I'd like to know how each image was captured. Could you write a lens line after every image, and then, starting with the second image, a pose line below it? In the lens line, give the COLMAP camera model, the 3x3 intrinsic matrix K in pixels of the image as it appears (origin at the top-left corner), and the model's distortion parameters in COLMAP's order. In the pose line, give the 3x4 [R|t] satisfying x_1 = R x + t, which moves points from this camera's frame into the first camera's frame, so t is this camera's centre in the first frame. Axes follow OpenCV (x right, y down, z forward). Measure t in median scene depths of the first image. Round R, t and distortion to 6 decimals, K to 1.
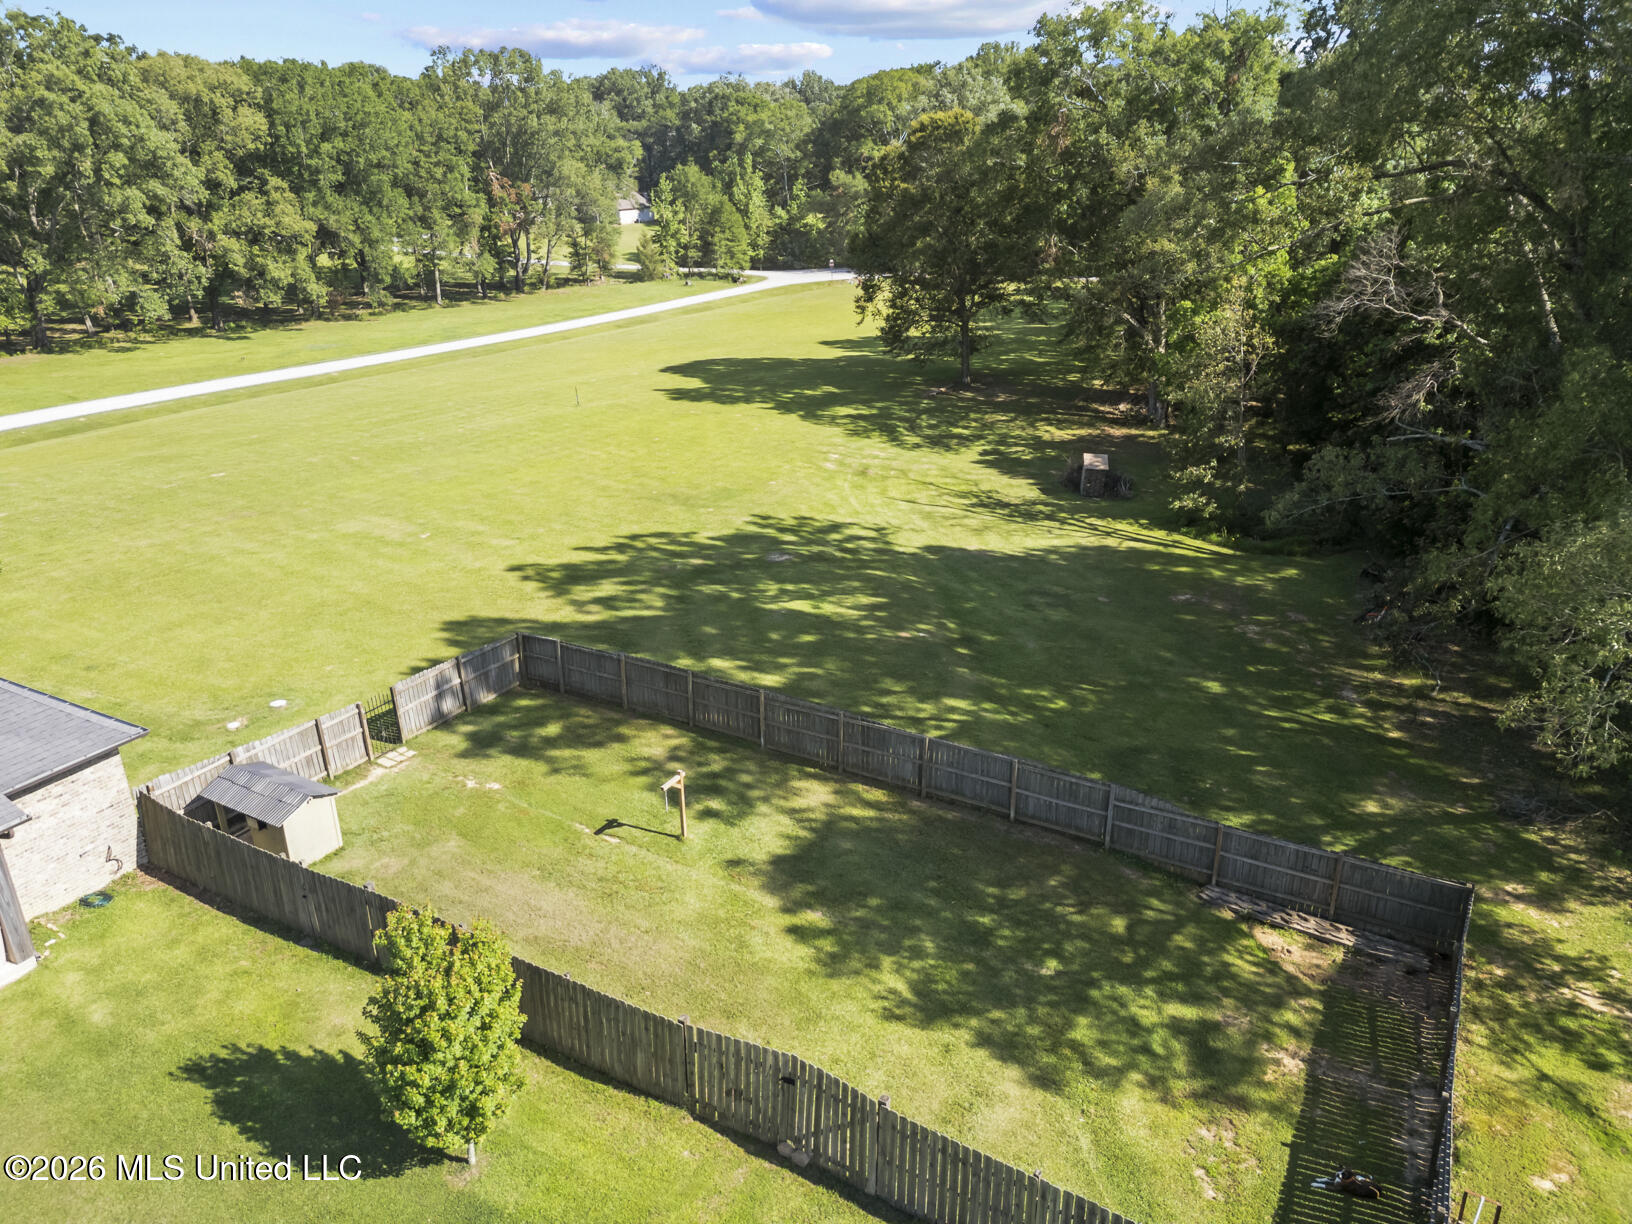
lens RADIAL K [[1141.7, 0, 814.6], [0, 1141.7, 614.5], [0, 0, 1]] dist [0.048943, -0.026700]
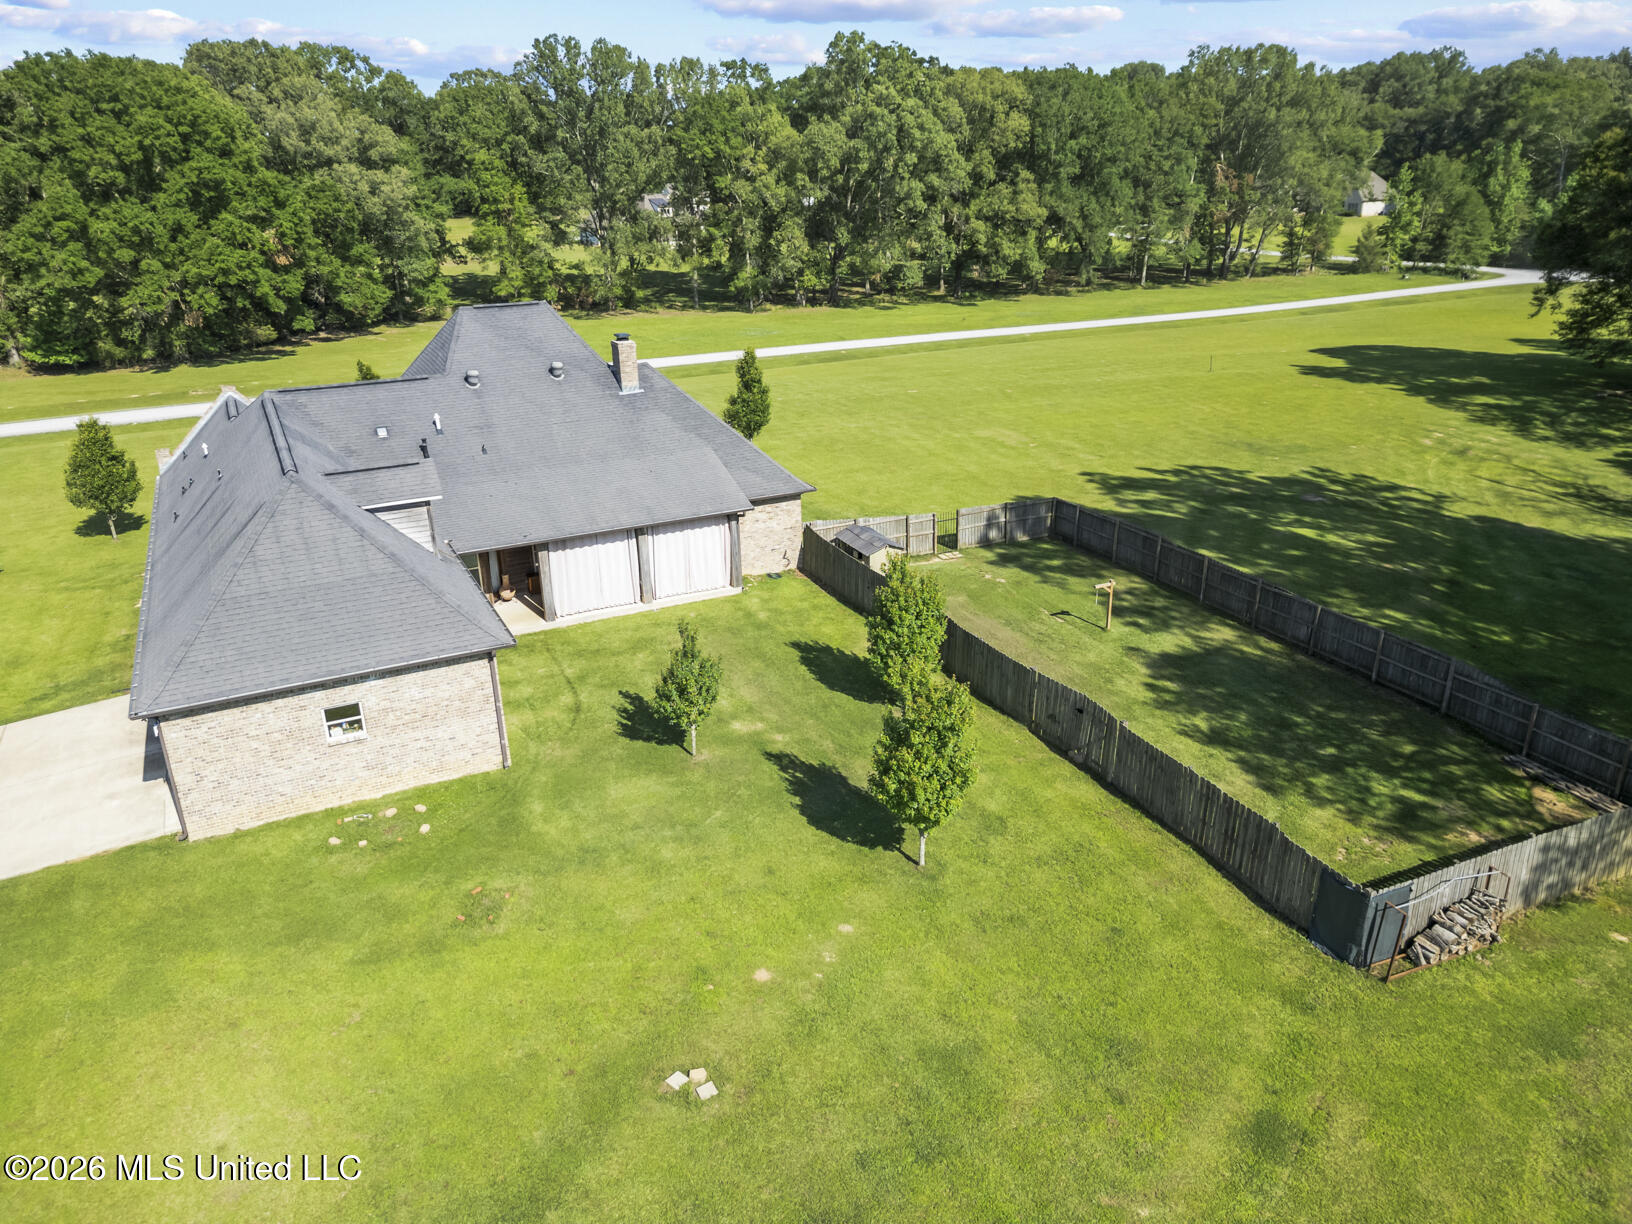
lens RADIAL K [[1143.8, 0, 816.9], [0, 1143.8, 606.0], [0, 0, 1]] dist [0.078339, -0.075251]
pose [[0.824325, 0.203440, -0.528299, 0.110212], [-0.205143, 0.977118, 0.056181, 0.052342], [0.527640, 0.062065, 0.847198, -0.132093]]
